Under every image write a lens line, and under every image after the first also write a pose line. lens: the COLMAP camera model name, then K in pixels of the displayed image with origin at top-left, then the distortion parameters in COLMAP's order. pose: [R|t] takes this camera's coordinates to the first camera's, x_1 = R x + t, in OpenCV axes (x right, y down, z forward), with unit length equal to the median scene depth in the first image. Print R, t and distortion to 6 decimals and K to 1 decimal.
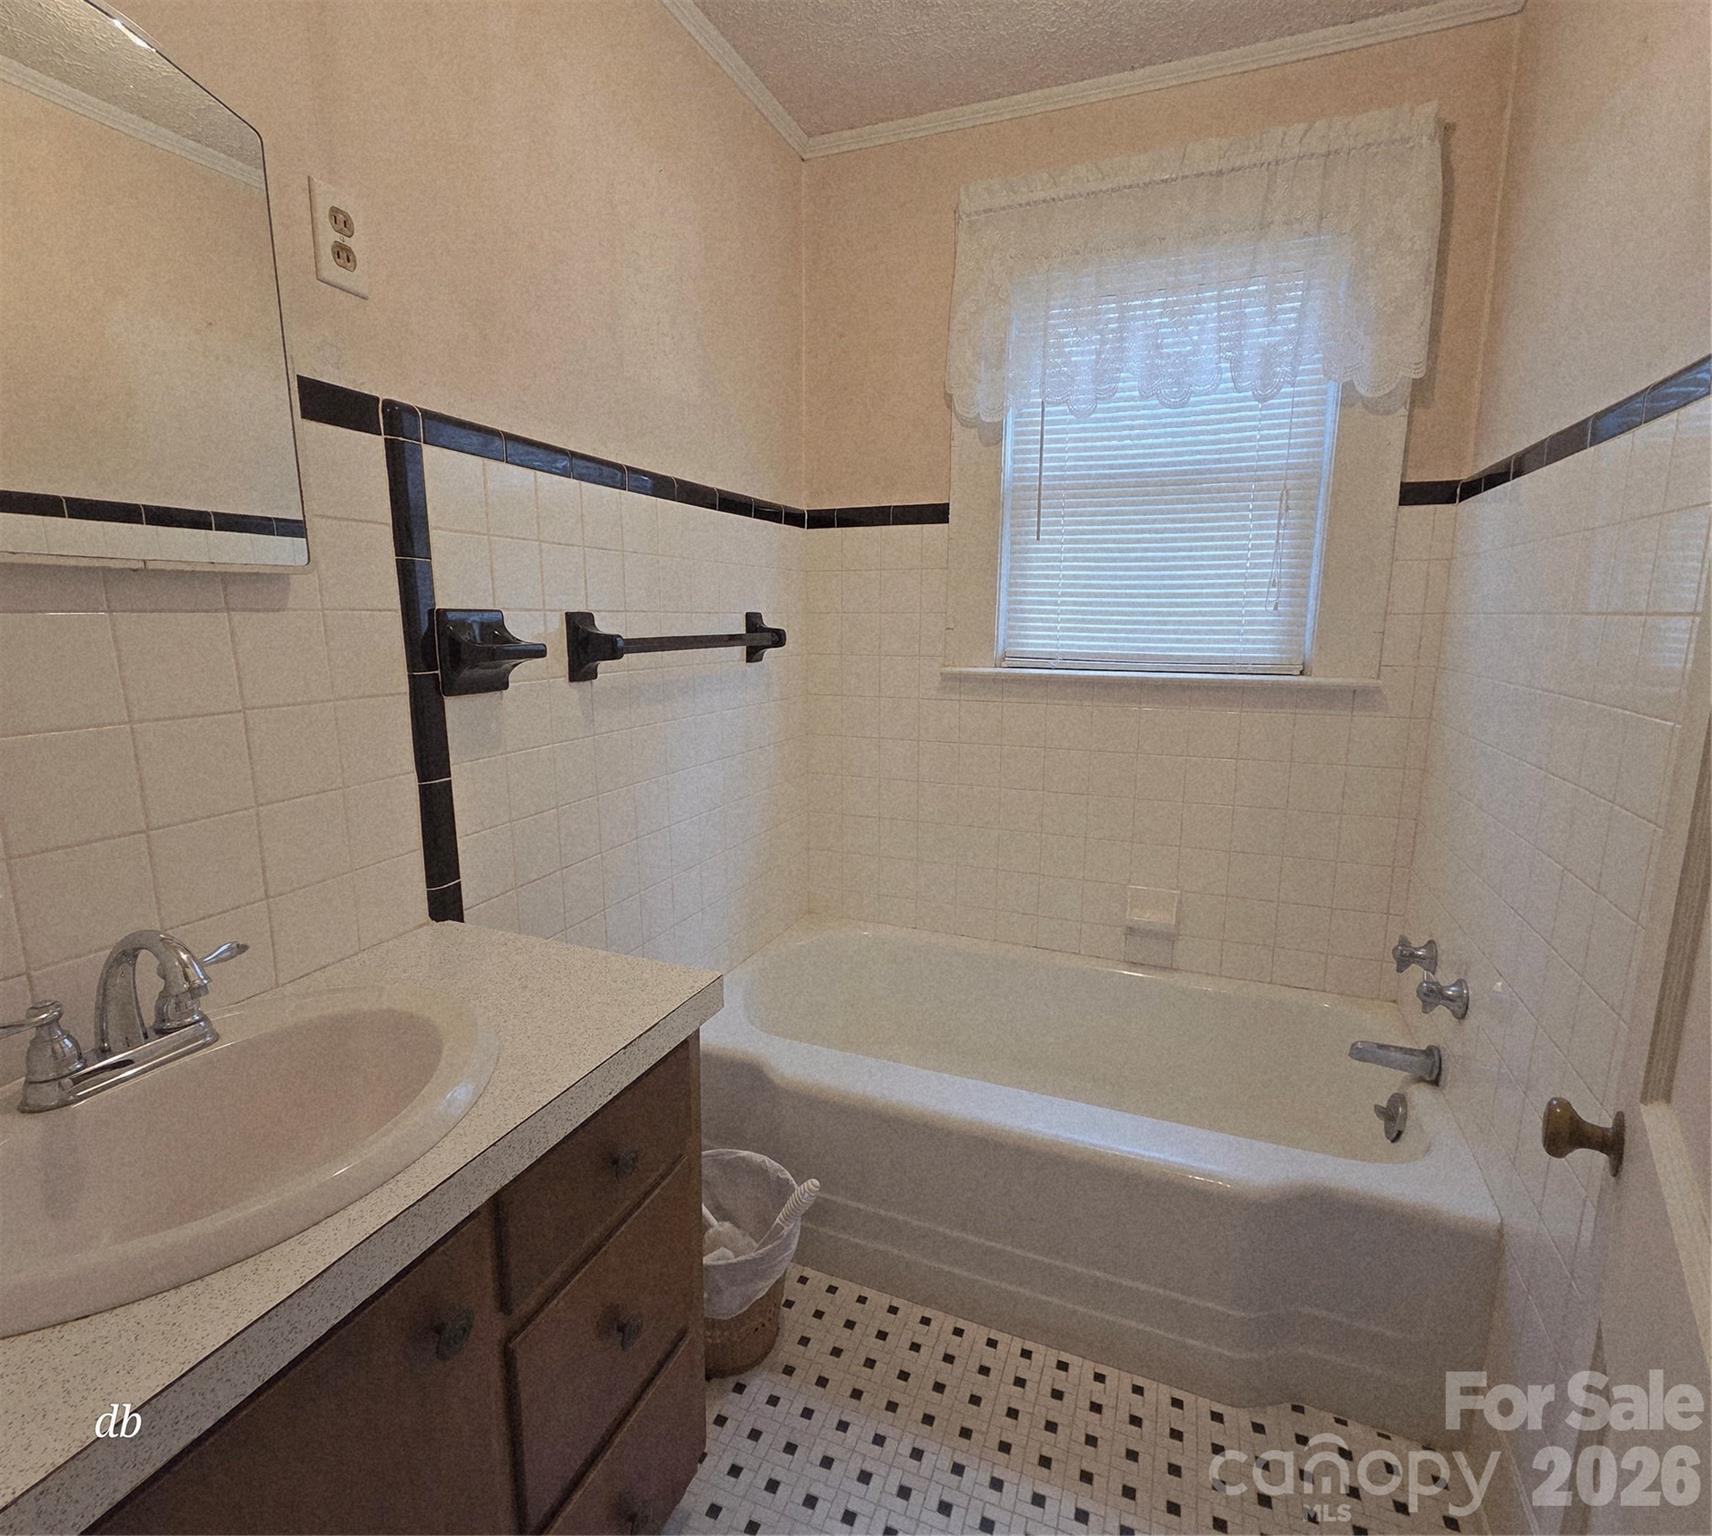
lens RADIAL K [[842.5, 0, 854.8], [0, 842.5, 767.6], [0, 0, 1]] dist [-0.001493, -0.000299]
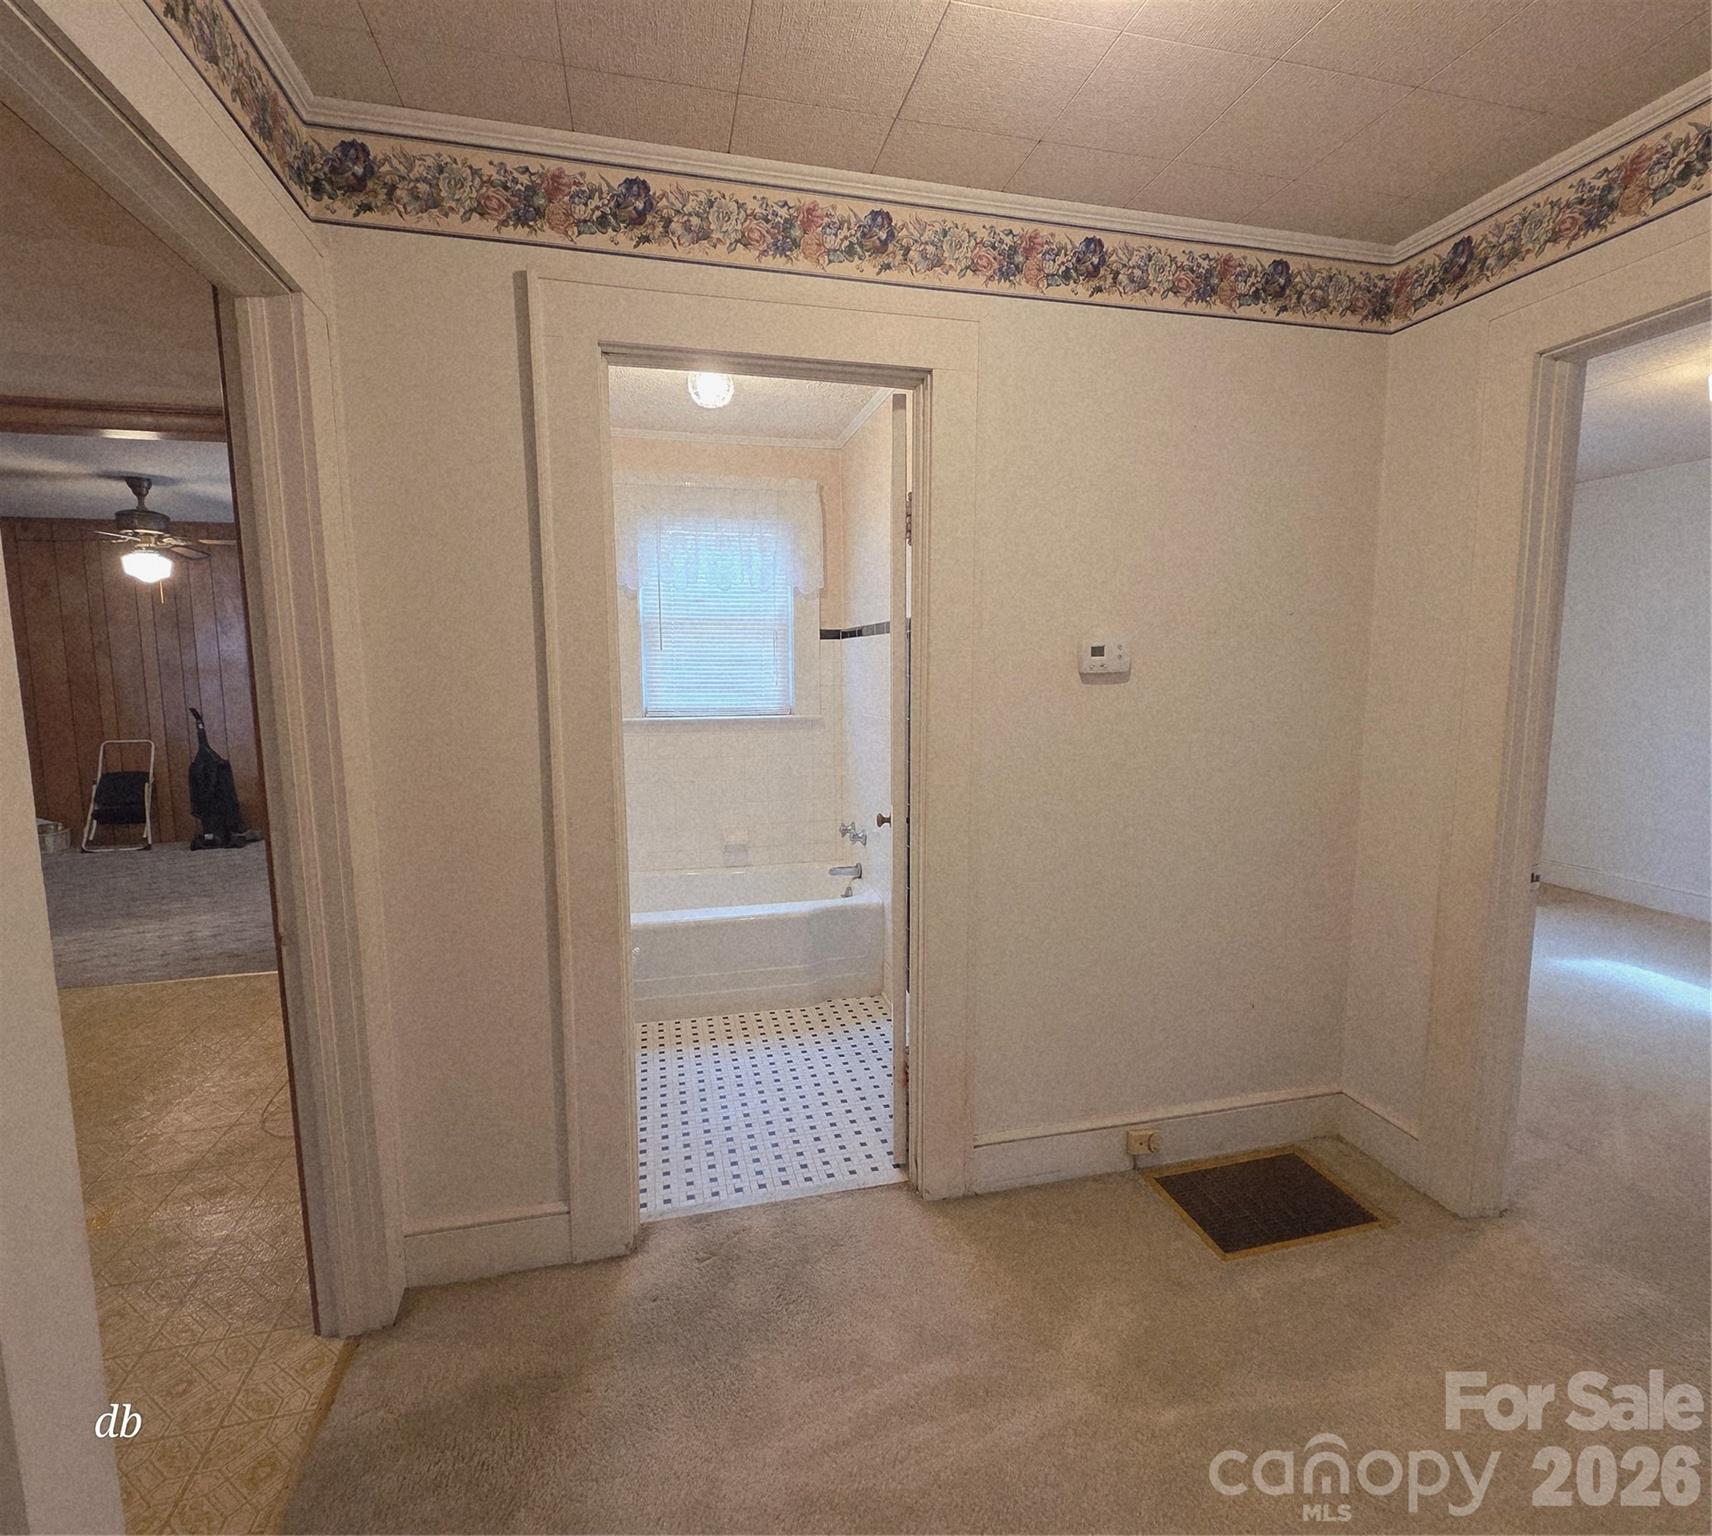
lens RADIAL K [[842.5, 0, 858.4], [0, 842.5, 767.1], [0, 0, 1]] dist [-0.001493, -0.000299]
pose [[0.811465, -0.077800, 0.579200, -0.652694], [0.111553, 0.993496, -0.022836, 0.104728], [-0.573656, 0.083142, 0.814866, -0.940353]]
